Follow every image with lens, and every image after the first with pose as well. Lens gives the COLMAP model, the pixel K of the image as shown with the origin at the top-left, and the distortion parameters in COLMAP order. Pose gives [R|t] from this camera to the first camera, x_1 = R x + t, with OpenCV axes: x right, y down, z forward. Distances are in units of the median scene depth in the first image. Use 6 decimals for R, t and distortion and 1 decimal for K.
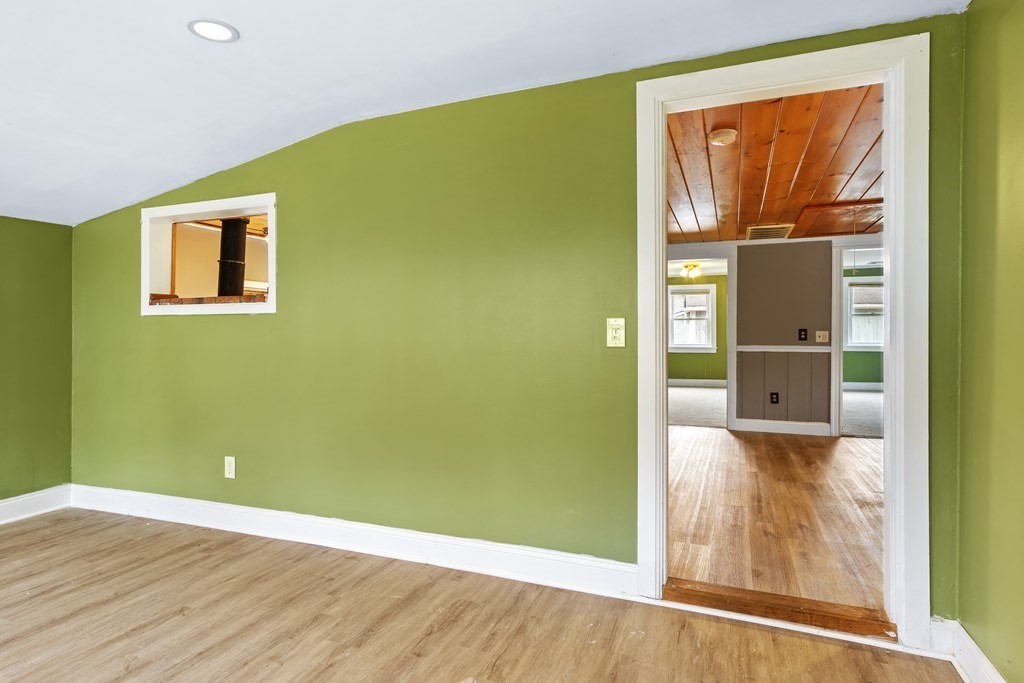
lens RADIAL K [[543.9, 0, 508.9], [0, 543.9, 335.7], [0, 0, 1]] dist [-0.001304, 0.001381]
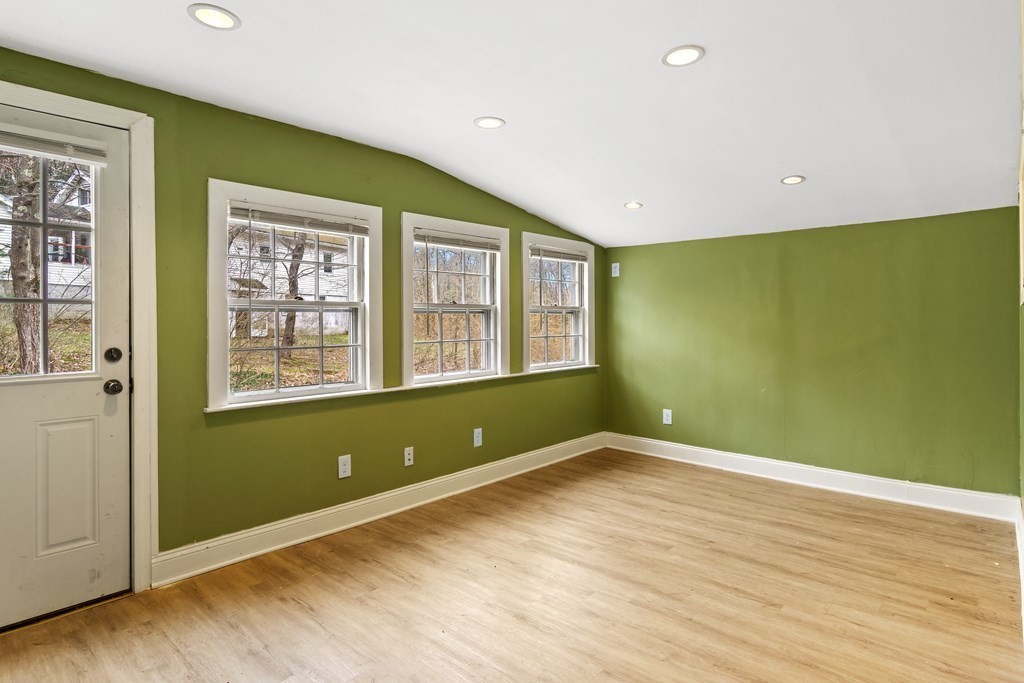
lens RADIAL K [[558.2, 0, 515.4], [0, 558.2, 323.7], [0, 0, 1]] dist [-0.015633, 0.002448]
pose [[-0.344547, 0.003542, -0.938762, 0.439285], [-0.002487, 0.999986, 0.004686, -0.018260], [0.938766, 0.003949, -0.344534, 0.745148]]
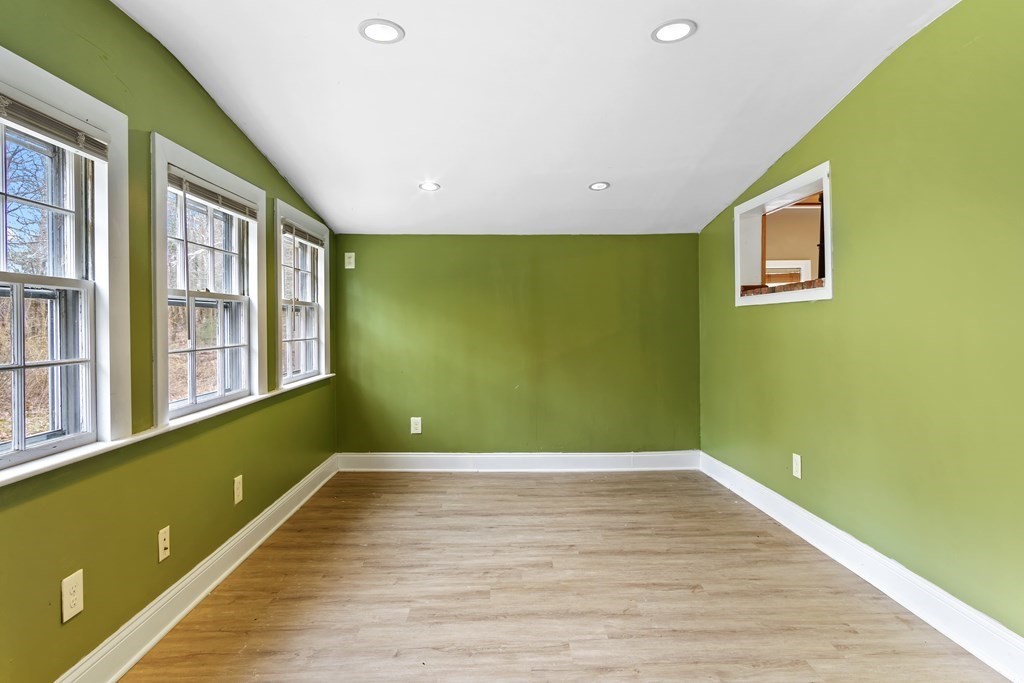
lens RADIAL K [[558.2, 0, 515.4], [0, 558.2, 323.7], [0, 0, 1]] dist [-0.015633, 0.002448]
pose [[0.393612, -0.005982, -0.919257, 0.209013], [0.005802, 0.999975, -0.004024, -0.001891], [0.919258, -0.003749, 0.393637, 0.213404]]
